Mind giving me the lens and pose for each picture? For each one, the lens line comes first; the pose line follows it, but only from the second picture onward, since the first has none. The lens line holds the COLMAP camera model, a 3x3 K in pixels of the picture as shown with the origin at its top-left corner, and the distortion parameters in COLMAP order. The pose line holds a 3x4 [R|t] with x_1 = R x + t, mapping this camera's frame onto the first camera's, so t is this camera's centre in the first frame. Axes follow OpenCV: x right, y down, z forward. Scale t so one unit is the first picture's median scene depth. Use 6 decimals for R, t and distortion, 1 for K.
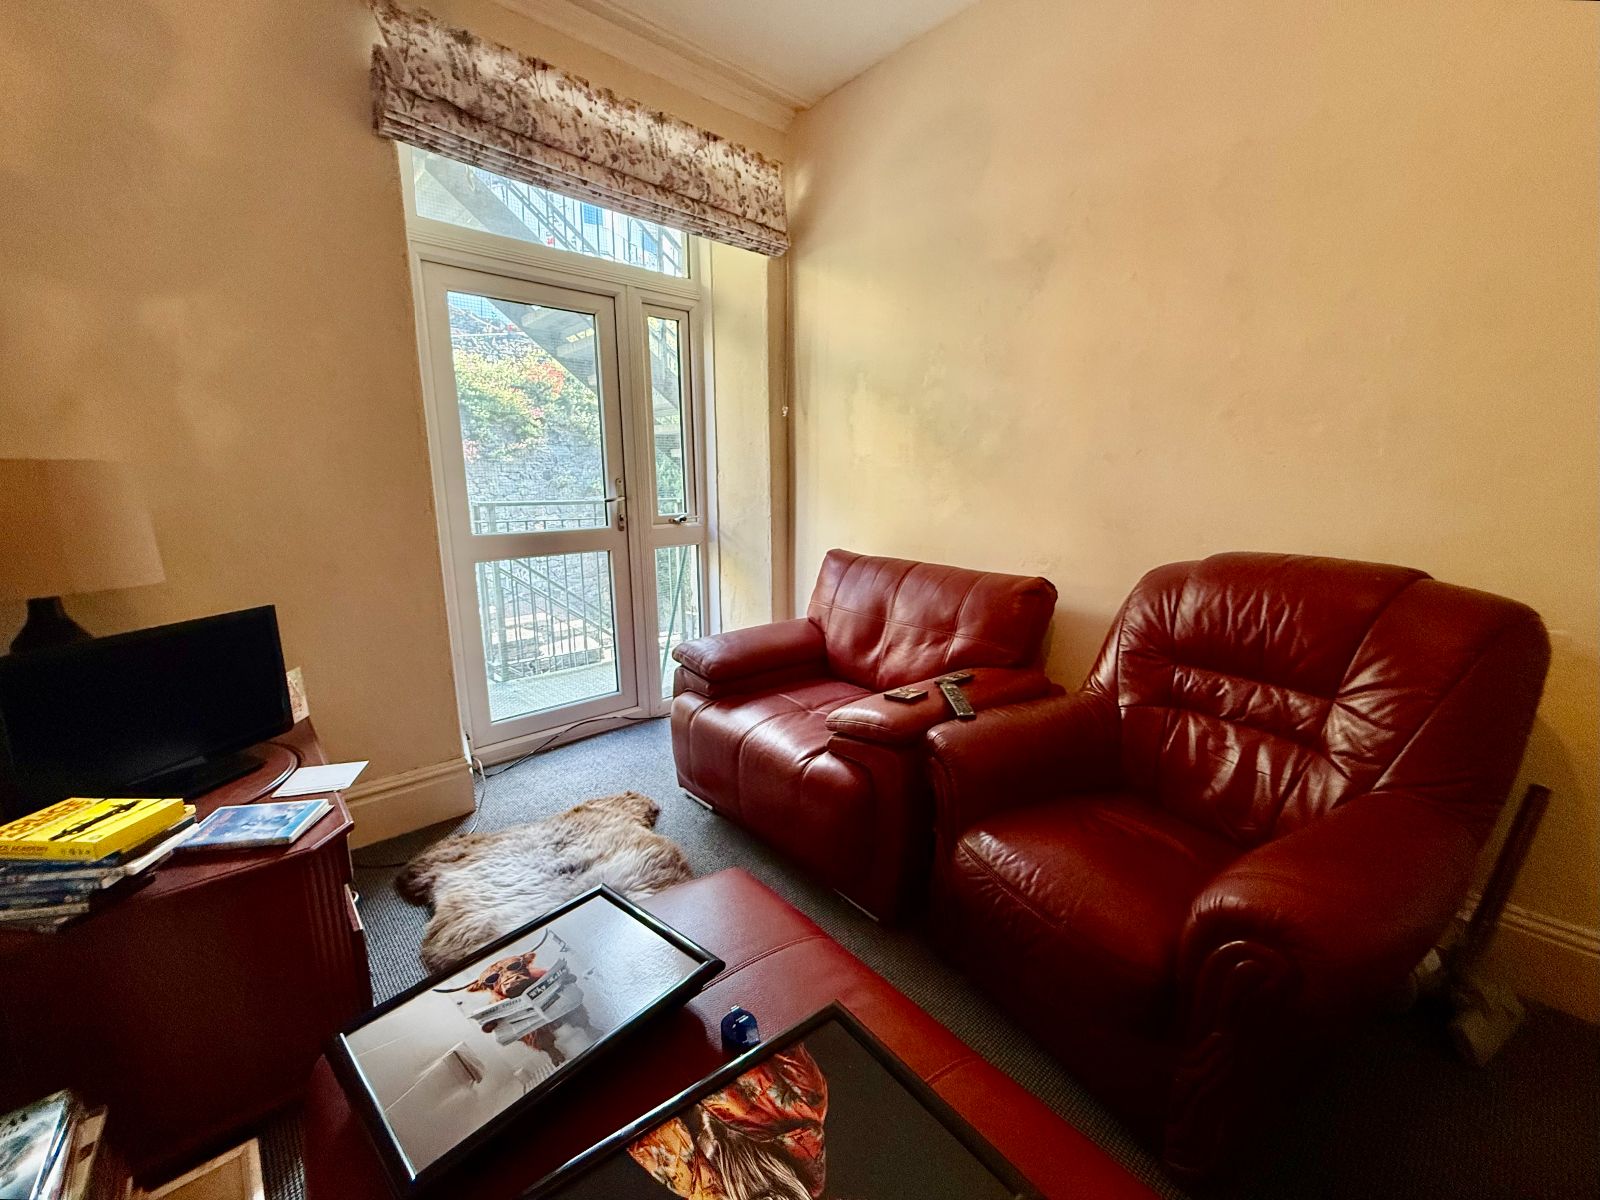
lens RADIAL K [[641.7, 0, 797.7], [0, 641.7, 601.2], [0, 0, 1]] dist [-0.000374, -0.000019]
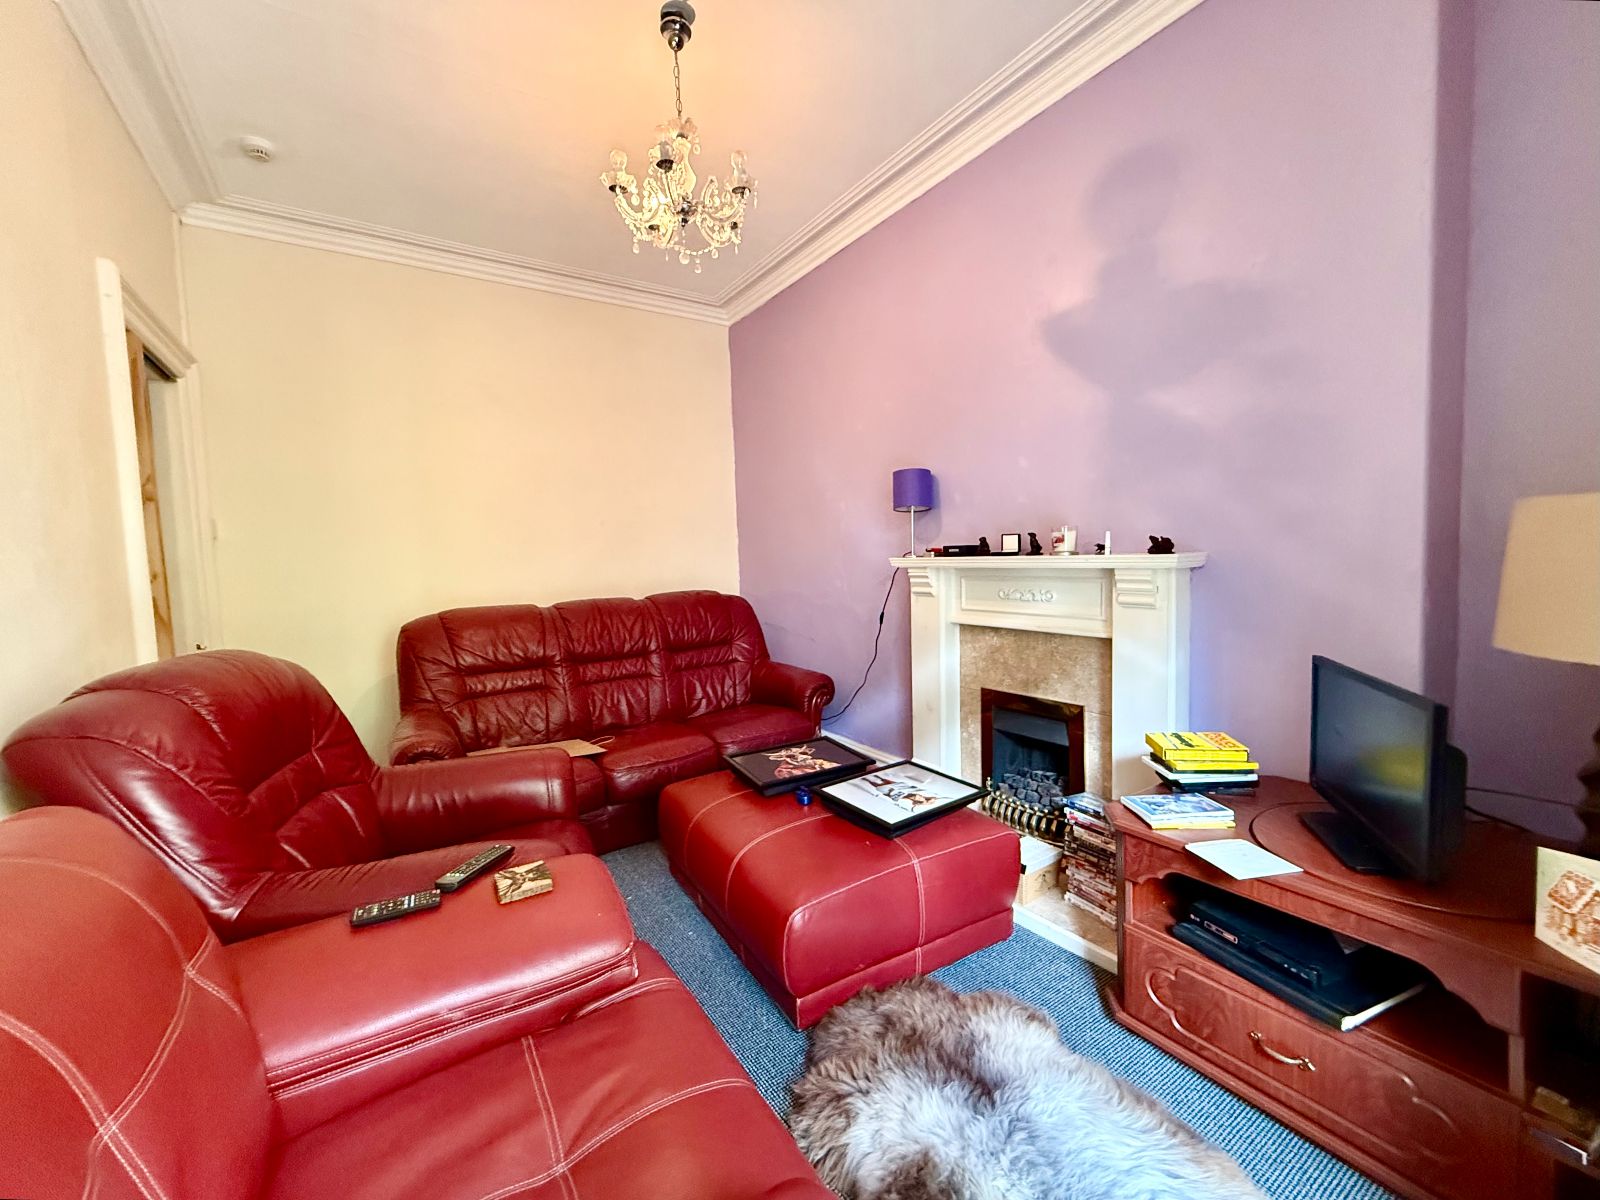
lens RADIAL K [[641.7, 0, 803.2], [0, 641.7, 600.9], [0, 0, 1]] dist [-0.000374, -0.000019]
pose [[-0.986607, 0.026796, 0.160900, -0.451102], [0.065254, 0.968882, 0.238768, -0.505142], [-0.149495, 0.246070, -0.957654, 2.894323]]
